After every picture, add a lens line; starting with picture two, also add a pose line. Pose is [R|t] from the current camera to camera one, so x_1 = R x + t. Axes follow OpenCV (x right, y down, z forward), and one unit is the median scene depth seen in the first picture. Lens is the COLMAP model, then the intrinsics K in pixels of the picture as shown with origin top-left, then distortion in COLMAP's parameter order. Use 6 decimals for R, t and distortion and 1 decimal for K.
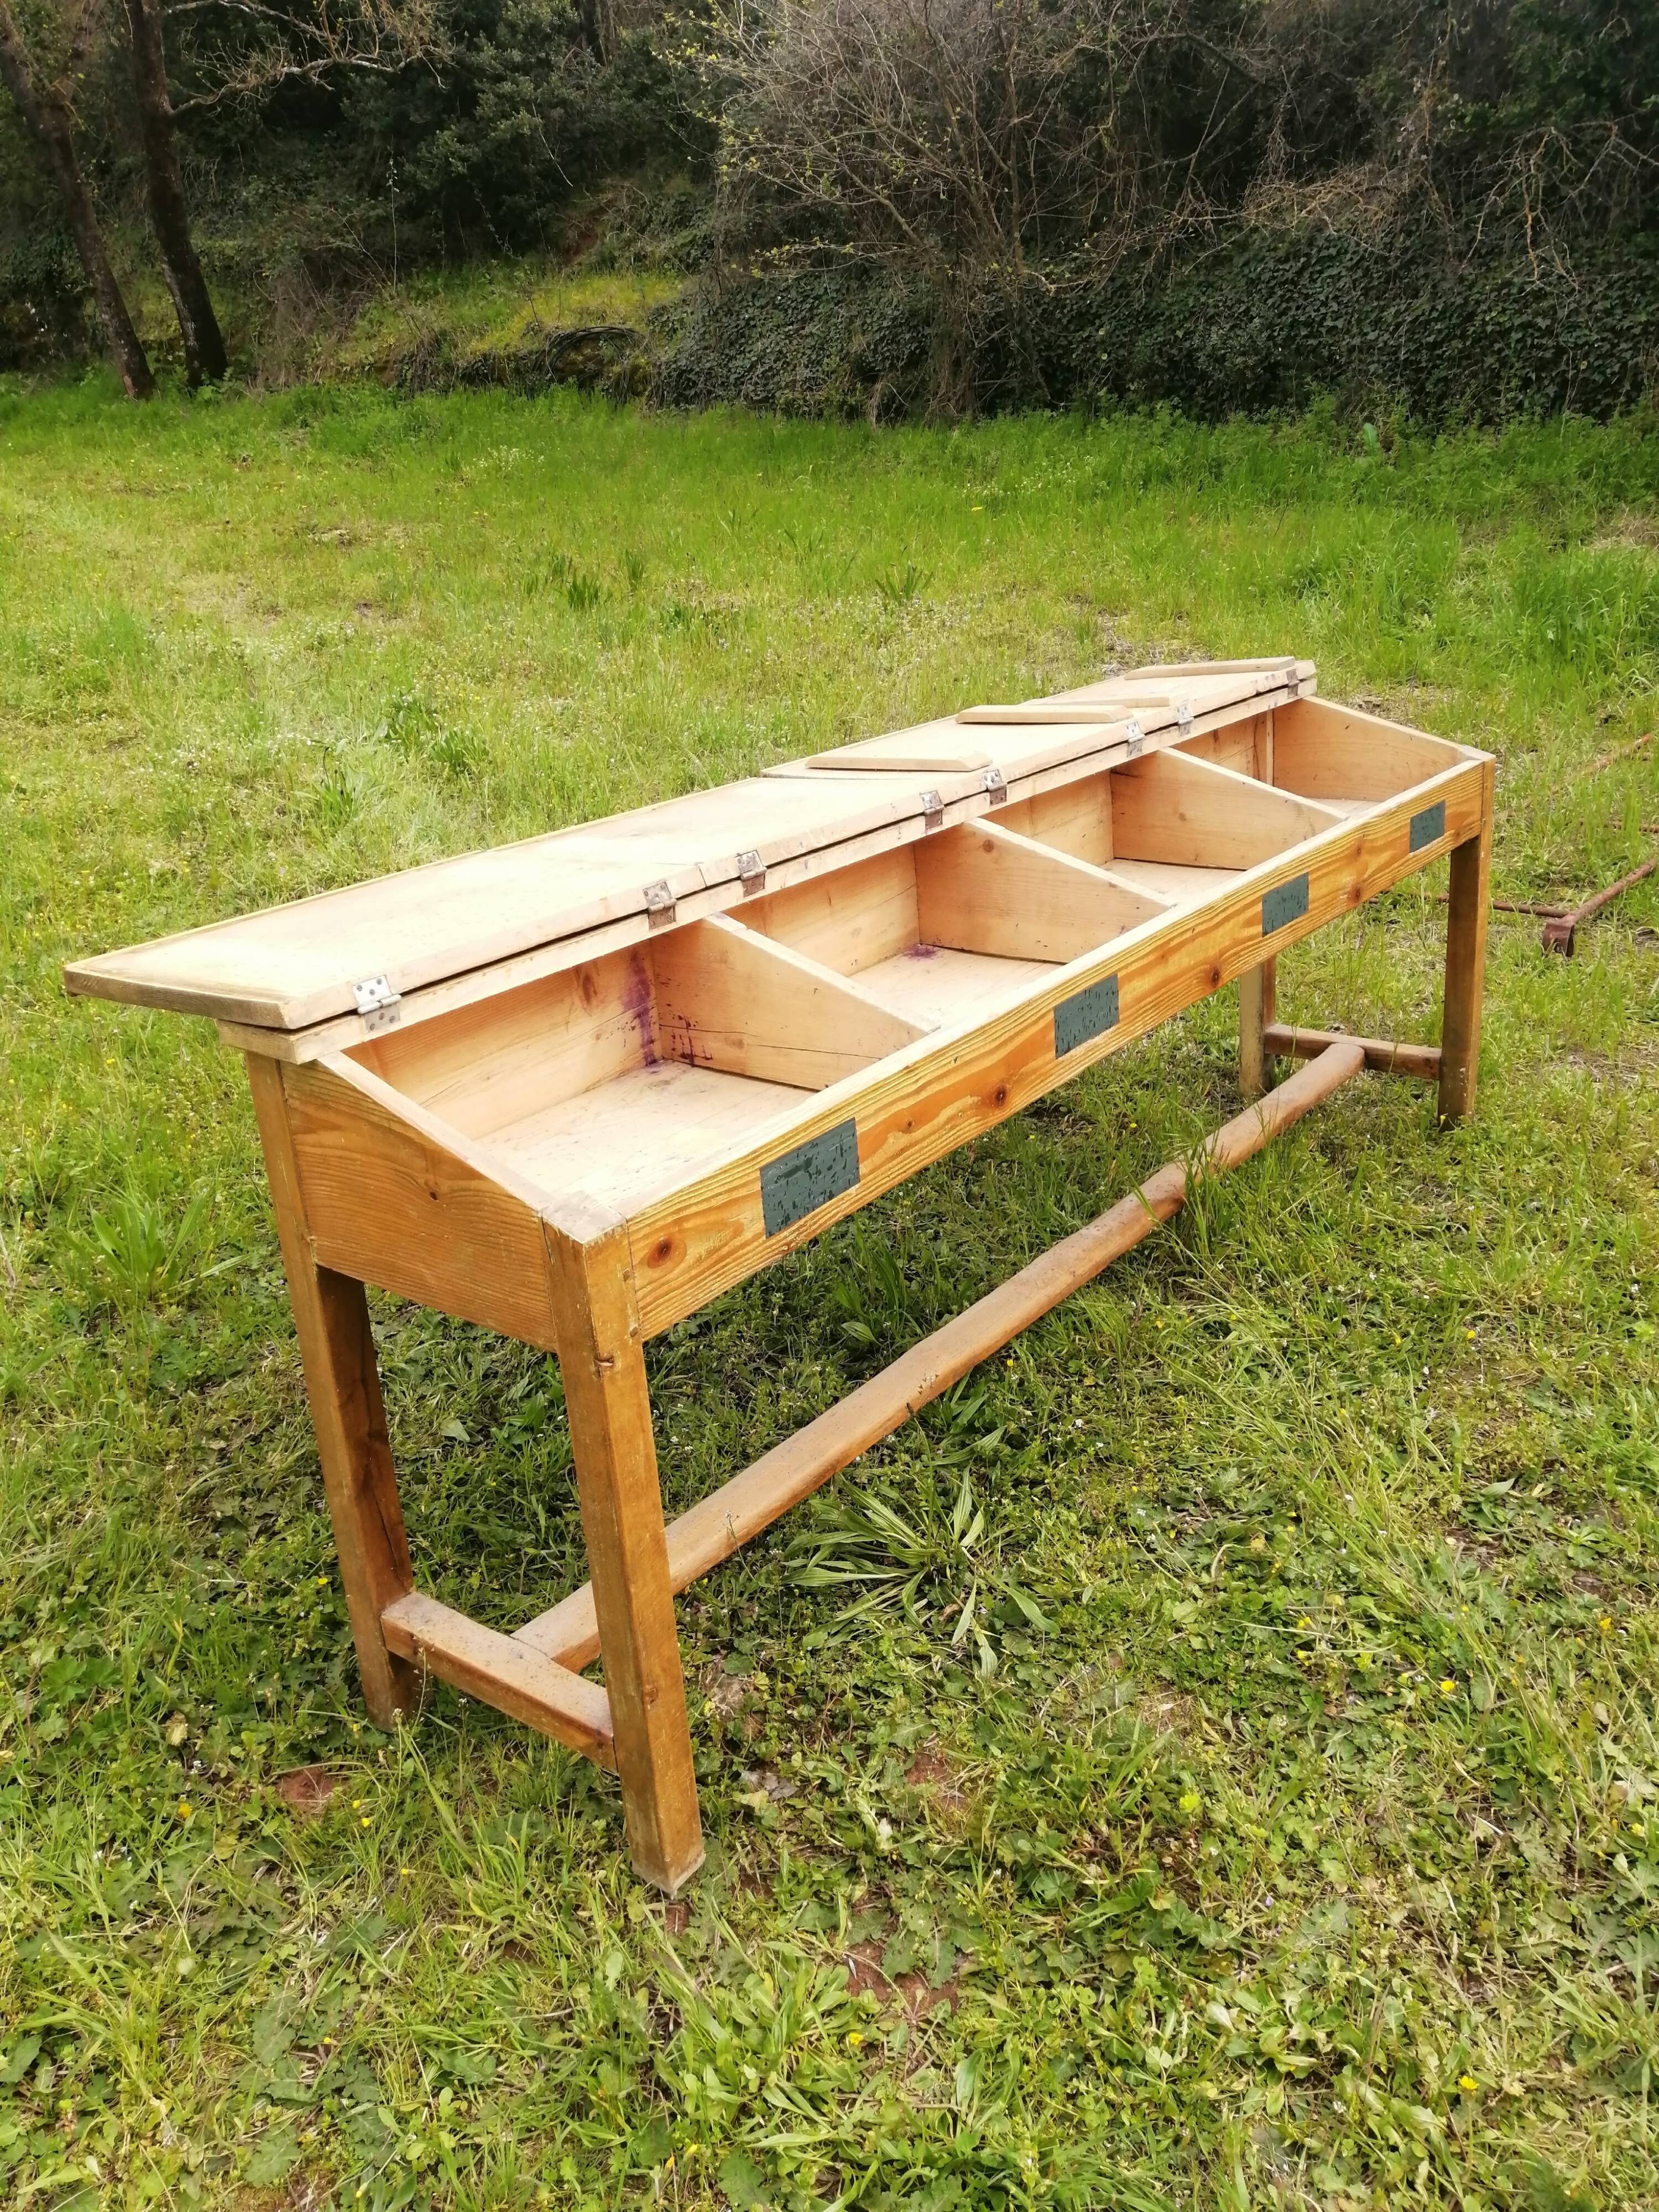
lens RADIAL K [[1723.1, 0, 816.7], [0, 1723.1, 1108.3], [0, 0, 1]] dist [0.017402, -0.003690]
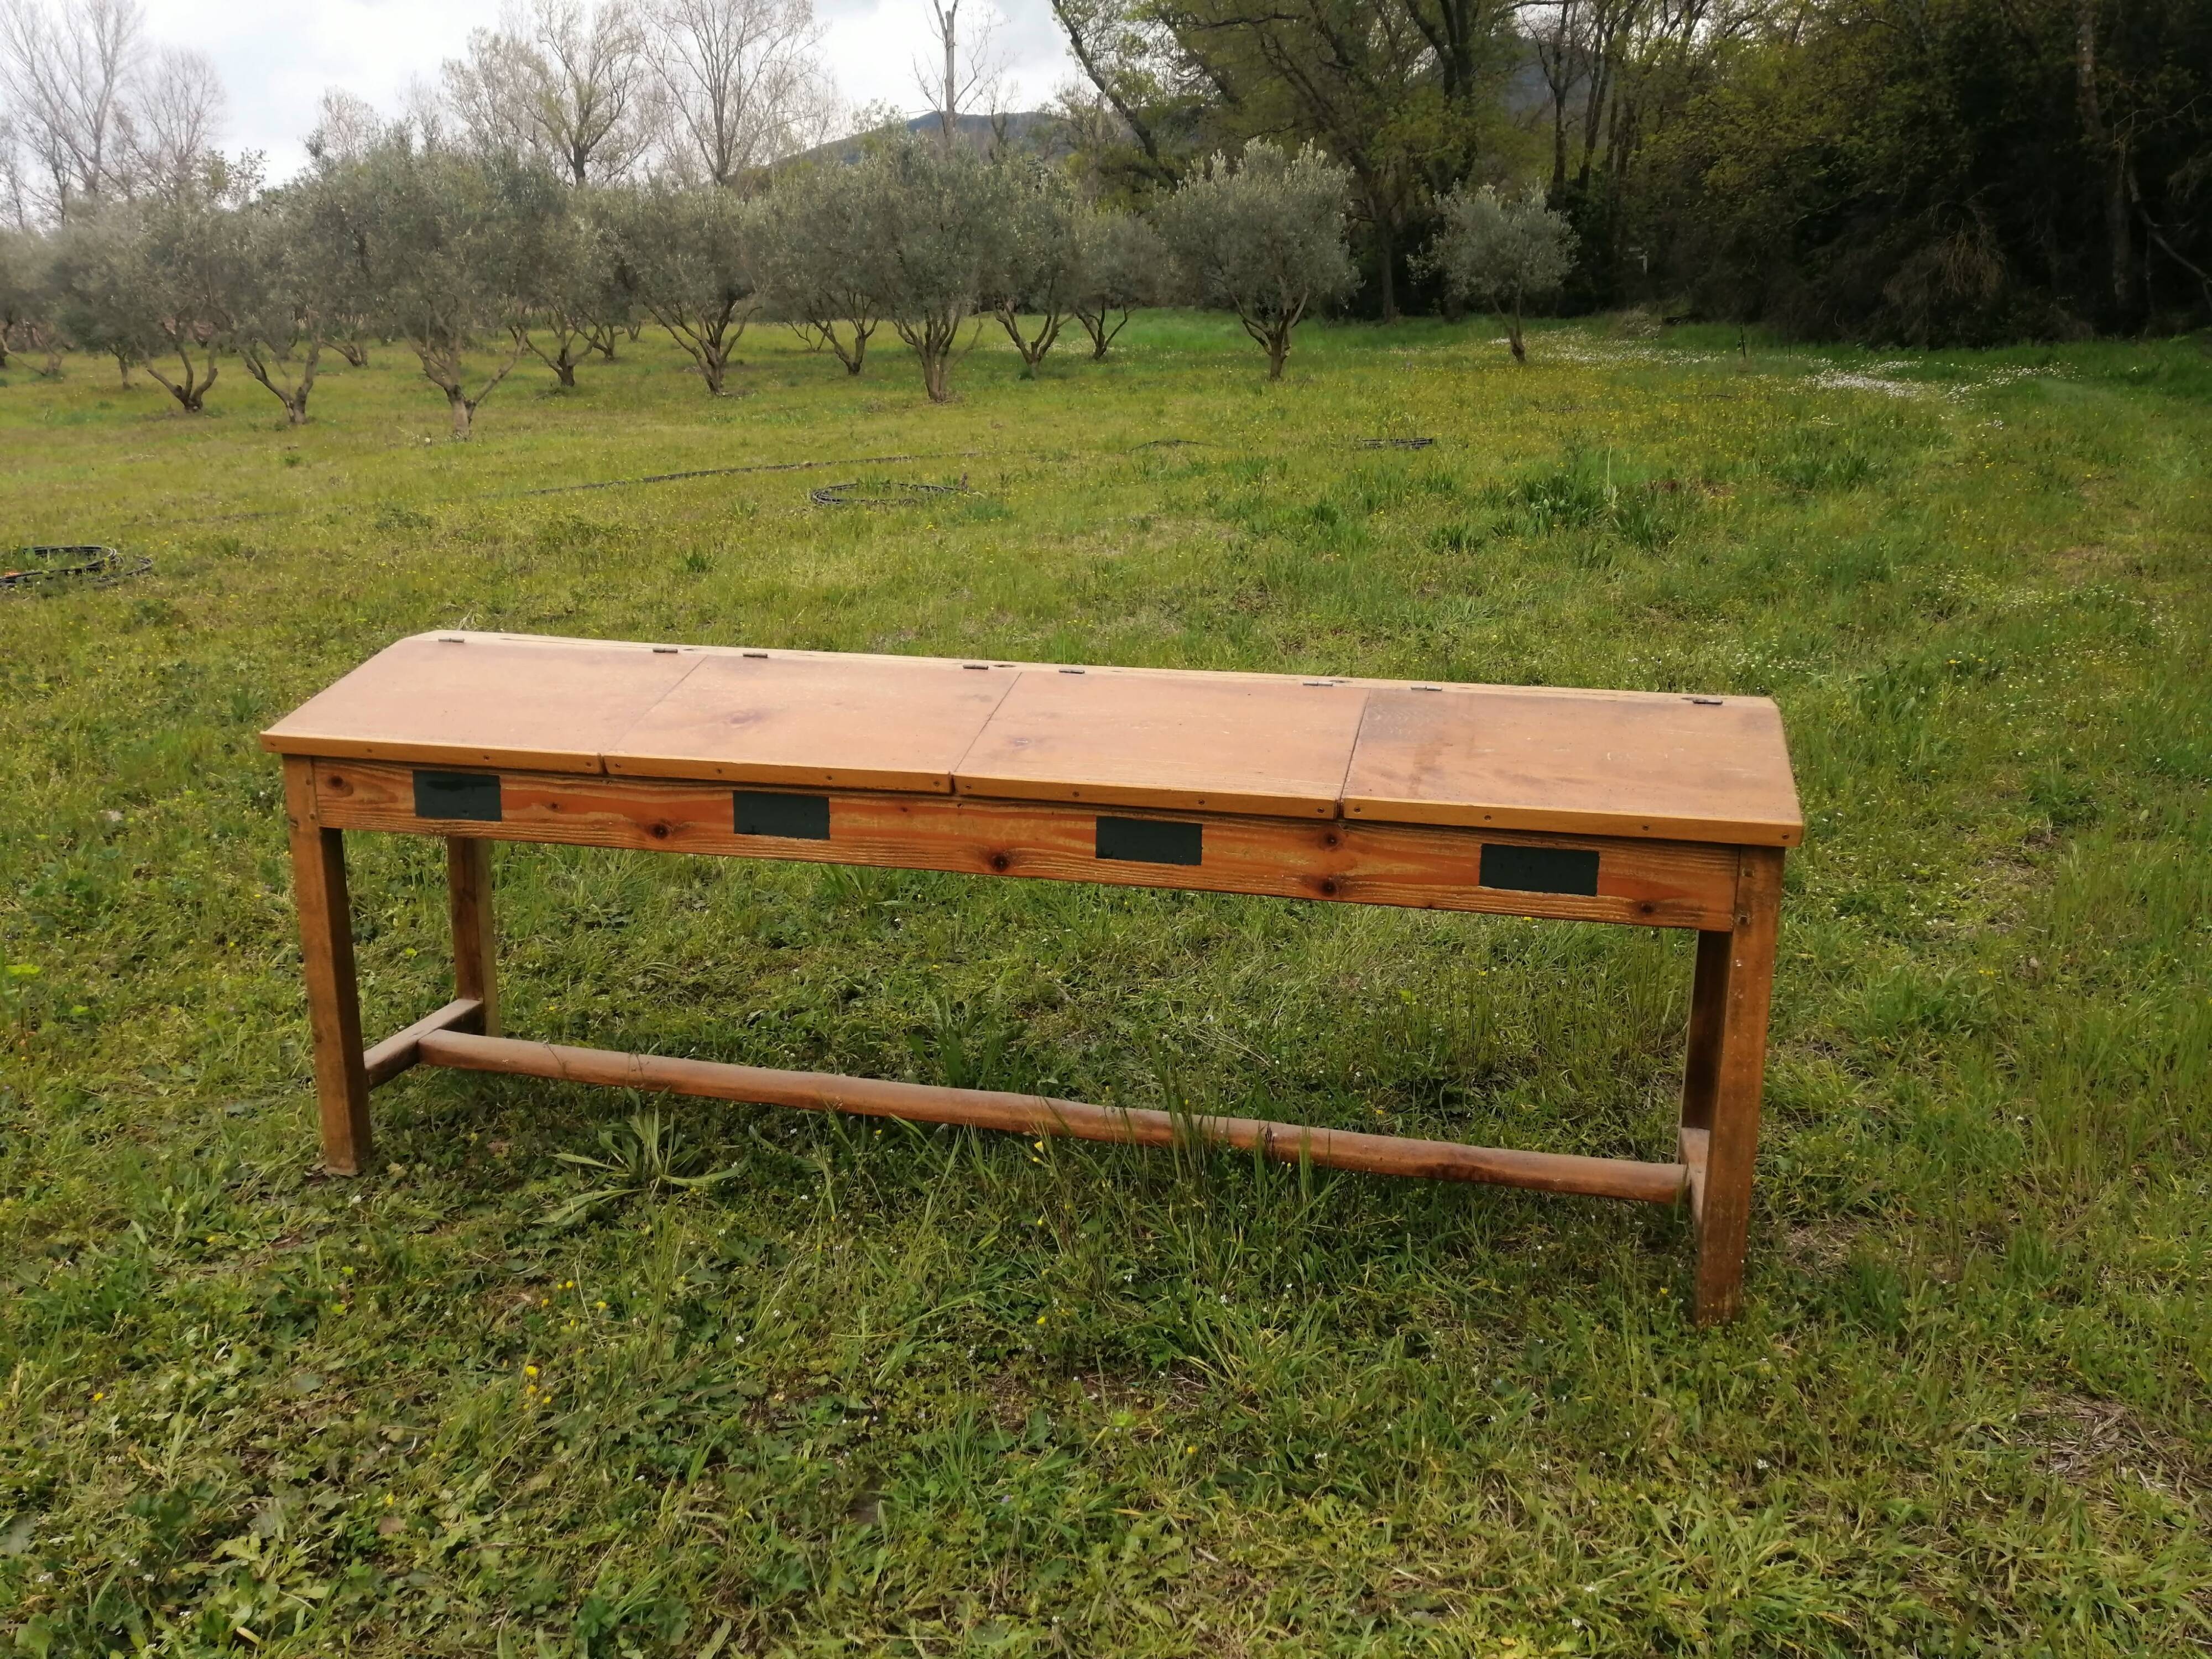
lens RADIAL K [[1730.3, 0, 1116.2], [0, 1730.3, 820.6], [0, 0, 1]] dist [-0.012335, 0.048200]
pose [[0.424647, 0.271724, -0.863621, 1.308585], [-0.373986, 0.921357, 0.105999, -0.266188], [0.824505, 0.277971, 0.492872, 0.583569]]
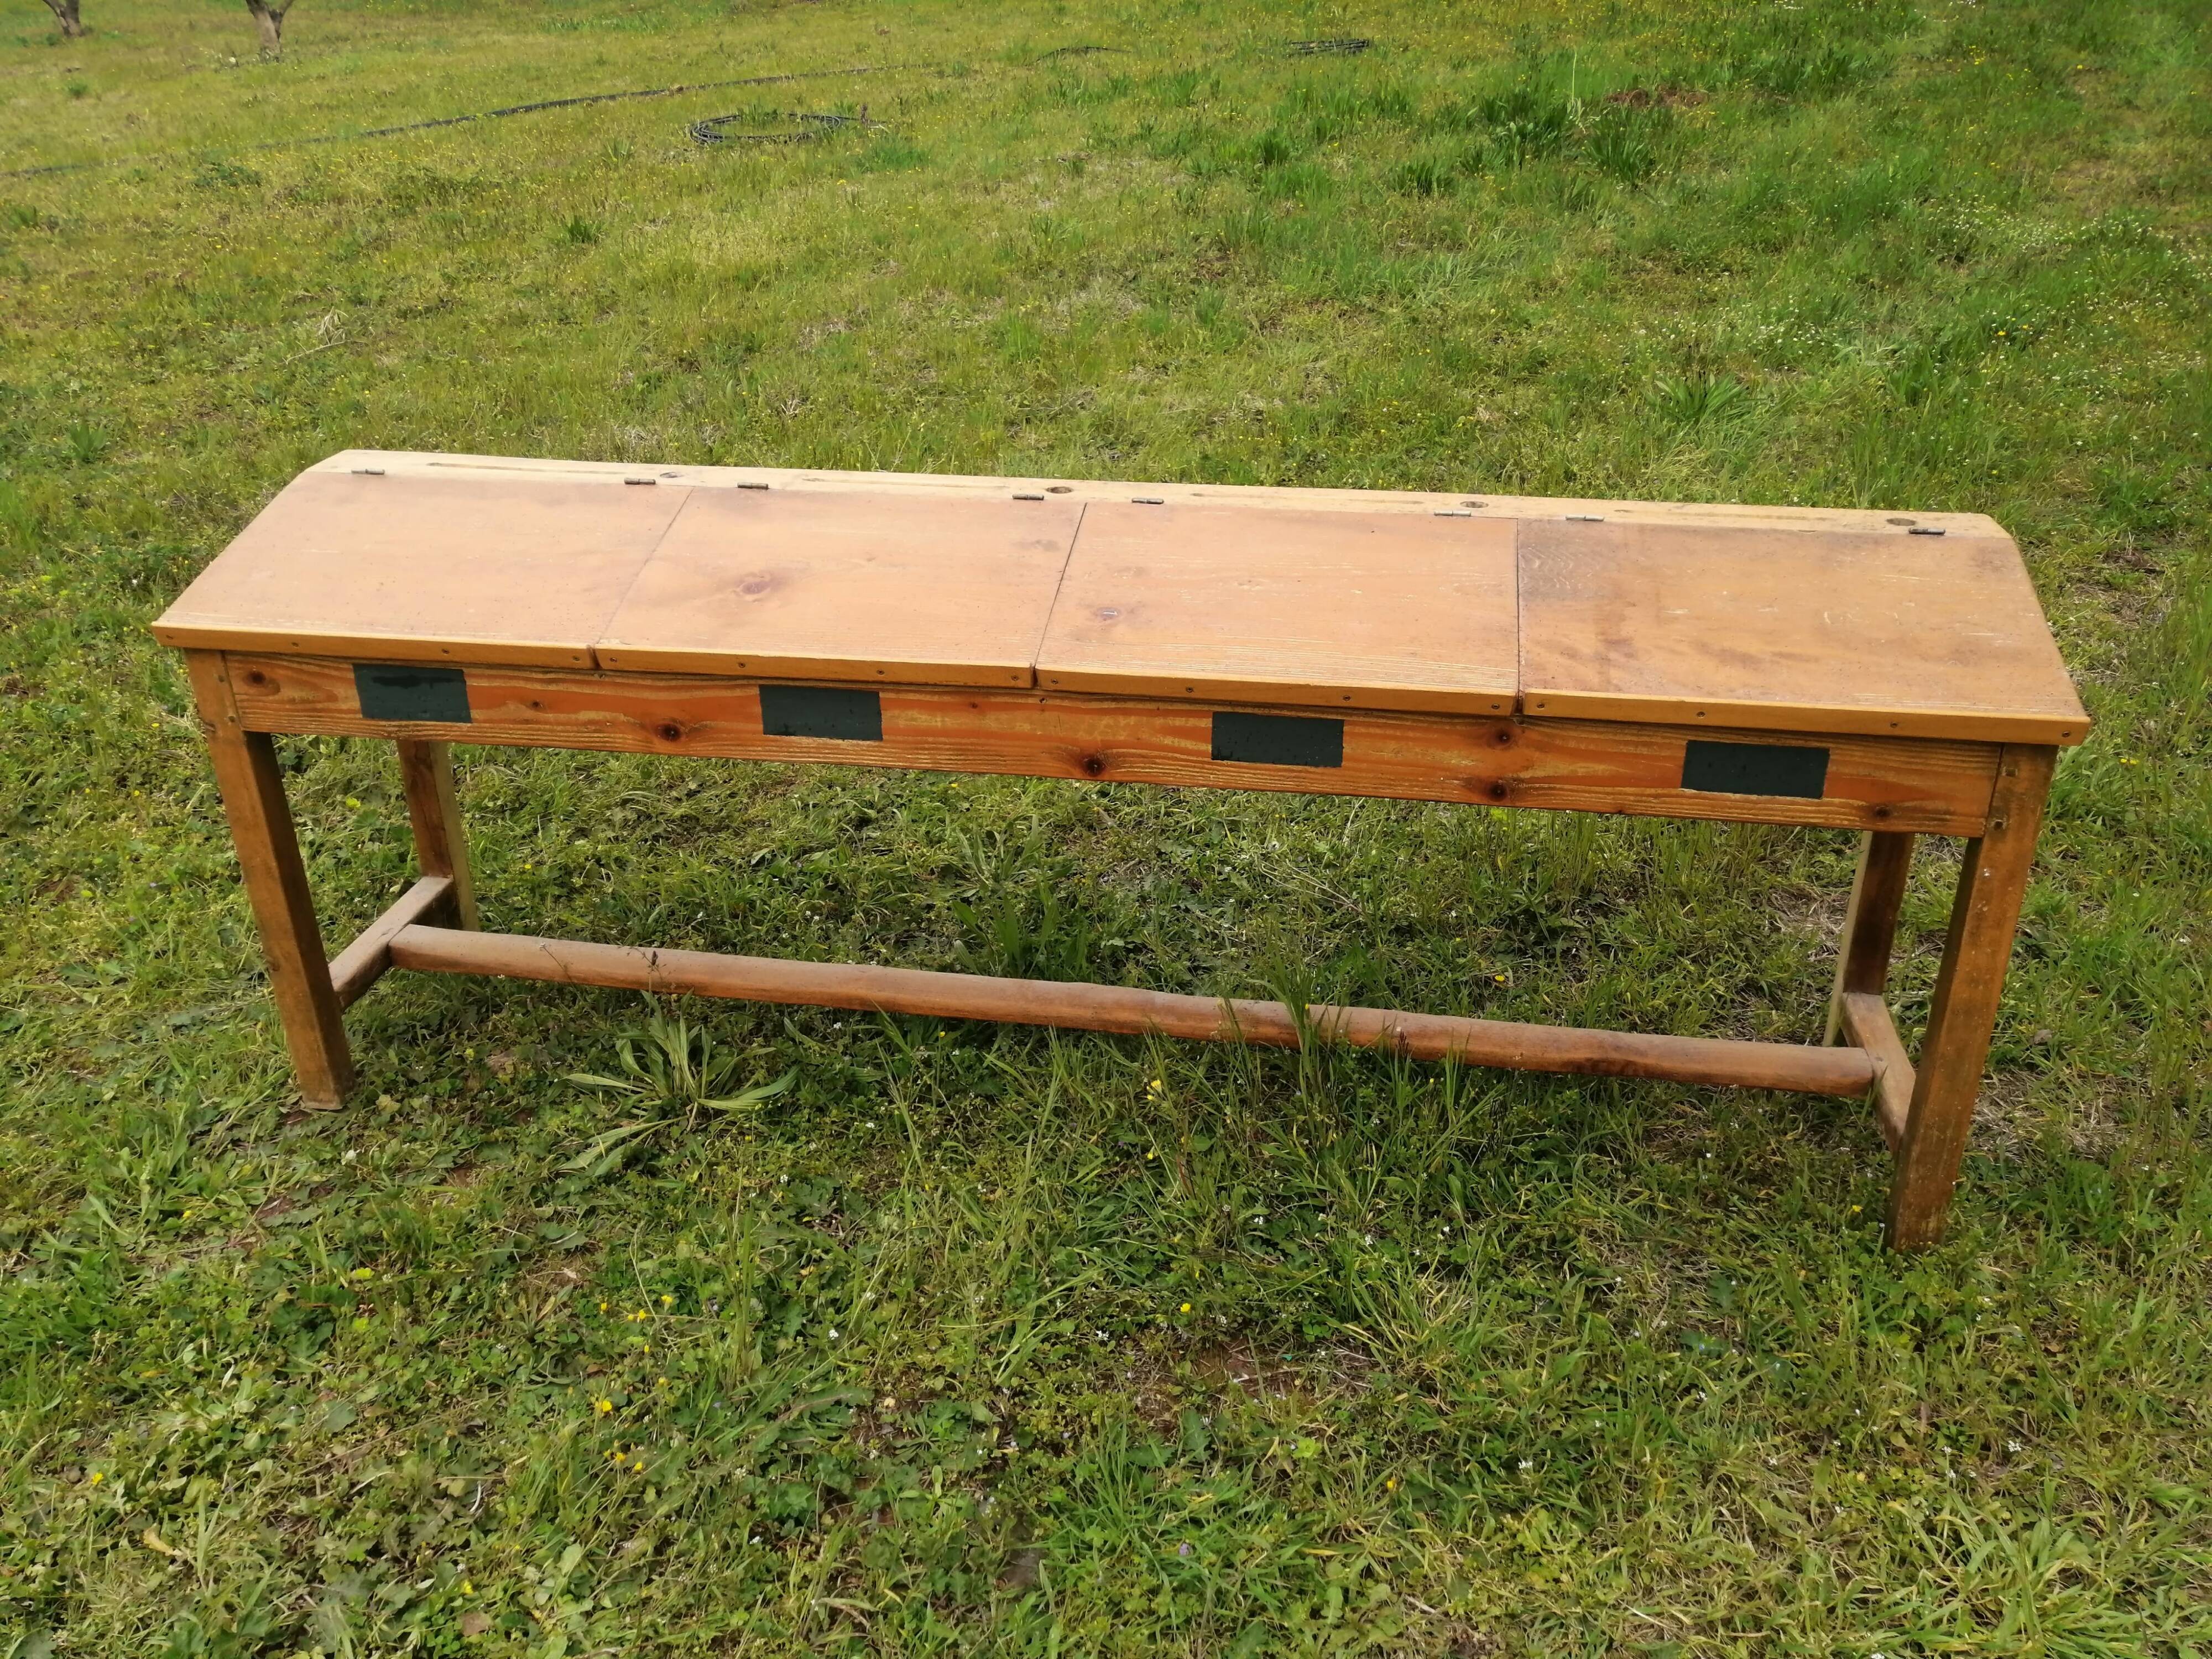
lens RADIAL K [[1730.3, 0, 1116.2], [0, 1730.3, 820.6], [0, 0, 1]] dist [-0.012335, 0.048200]
pose [[0.486808, 0.429997, -0.760342, 1.027234], [-0.345953, 0.894177, 0.284189, -0.341779], [0.802081, 0.124697, 0.584052, 0.546776]]
